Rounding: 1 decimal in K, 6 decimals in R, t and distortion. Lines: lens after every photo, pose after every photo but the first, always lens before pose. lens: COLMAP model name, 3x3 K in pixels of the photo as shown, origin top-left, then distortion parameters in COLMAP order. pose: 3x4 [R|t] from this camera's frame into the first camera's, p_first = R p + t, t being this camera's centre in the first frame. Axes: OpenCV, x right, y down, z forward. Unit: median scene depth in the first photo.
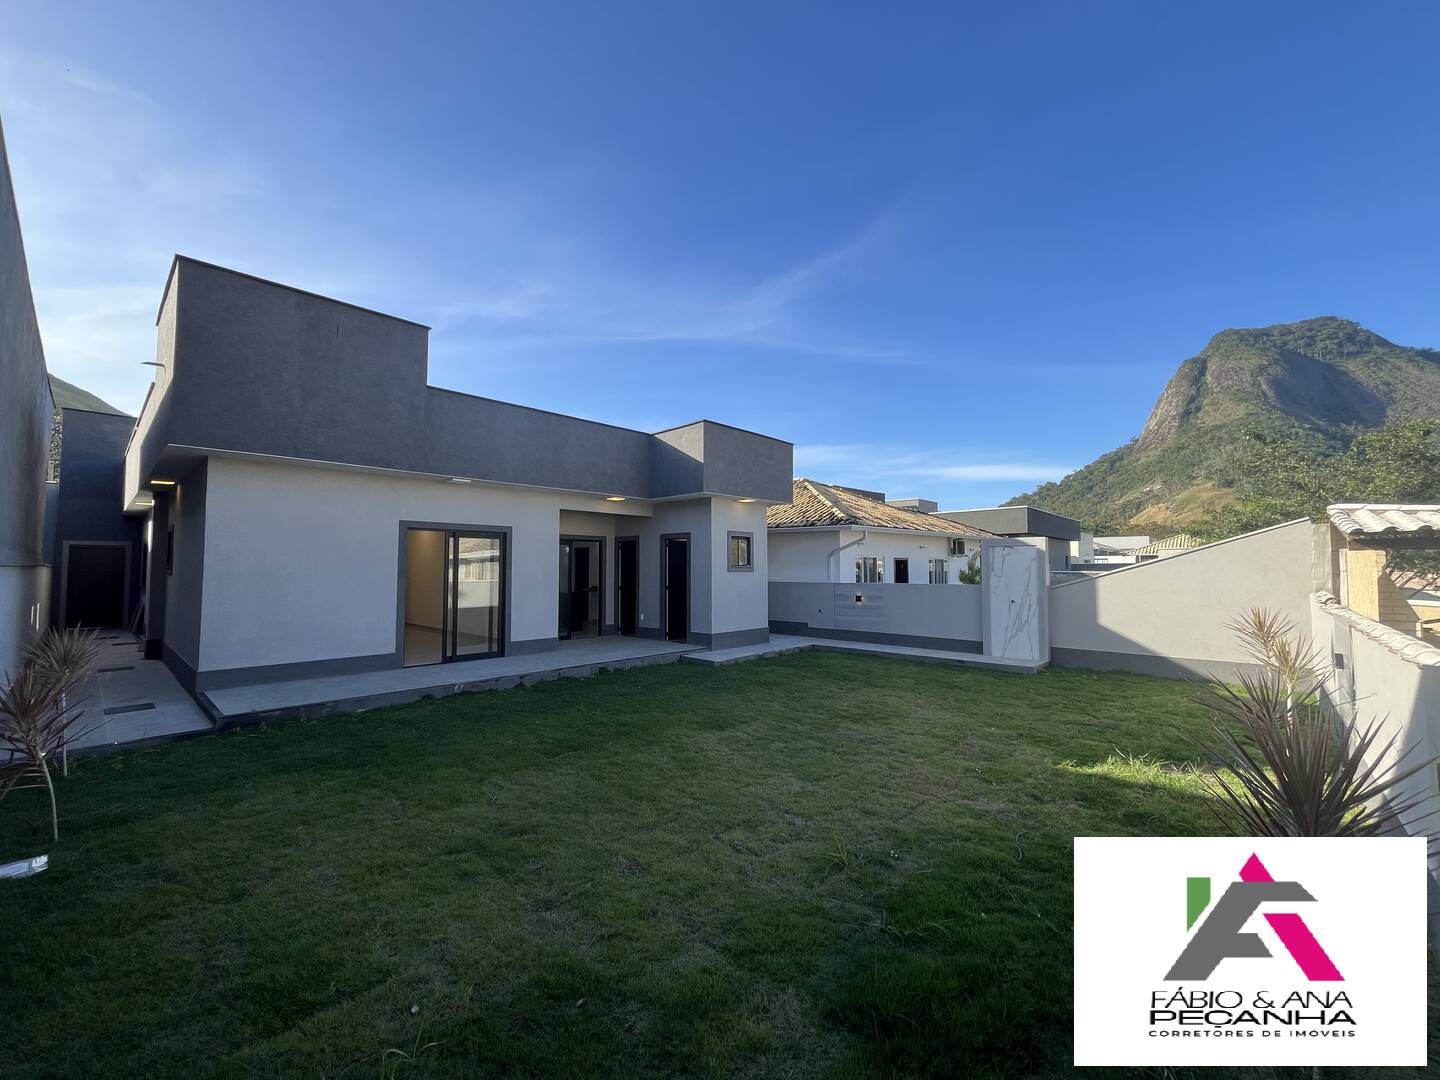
lens RADIAL K [[583.6, 0, 727.1], [0, 583.6, 548.4], [0, 0, 1]] dist [-0.004210, 0.000237]
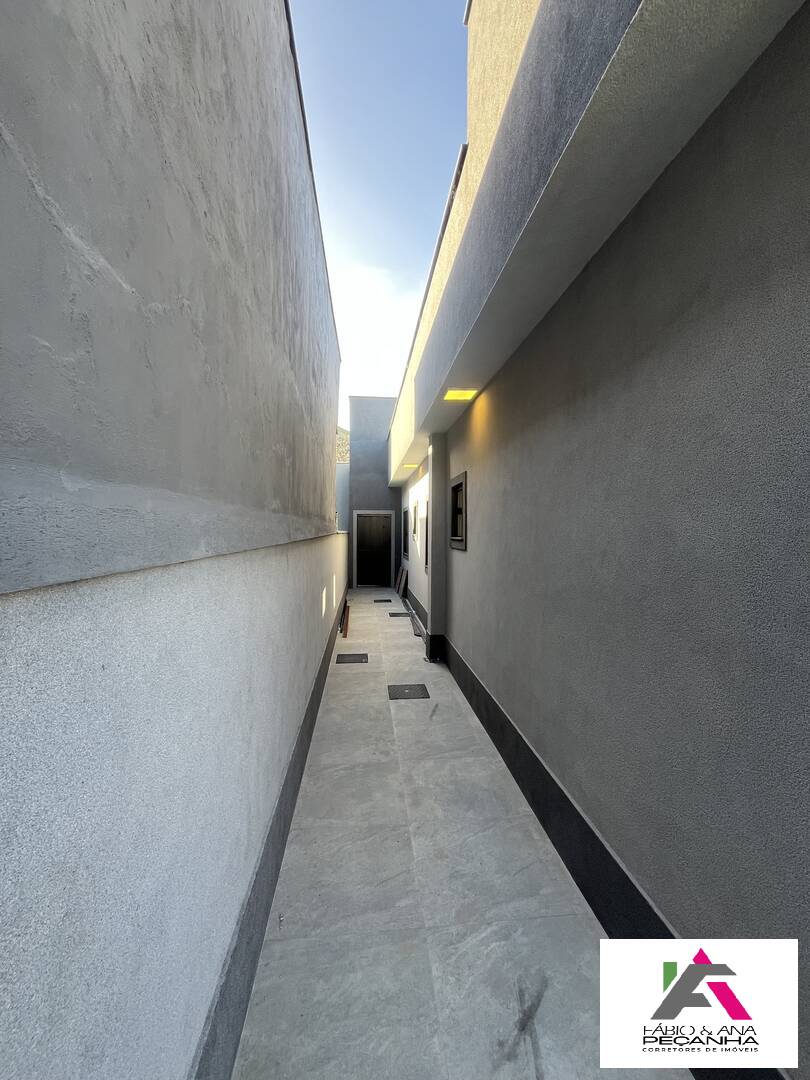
lens RADIAL K [[437.7, 0, 403.8], [0, 437.7, 535.8], [0, 0, 1]] dist [-0.004210, 0.000237]
pose [[0.736190, 0.006728, -0.676742, -0.650306], [0.022766, 0.999138, 0.034699, 0.011110], [0.676392, -0.040952, 0.735402, 0.575228]]
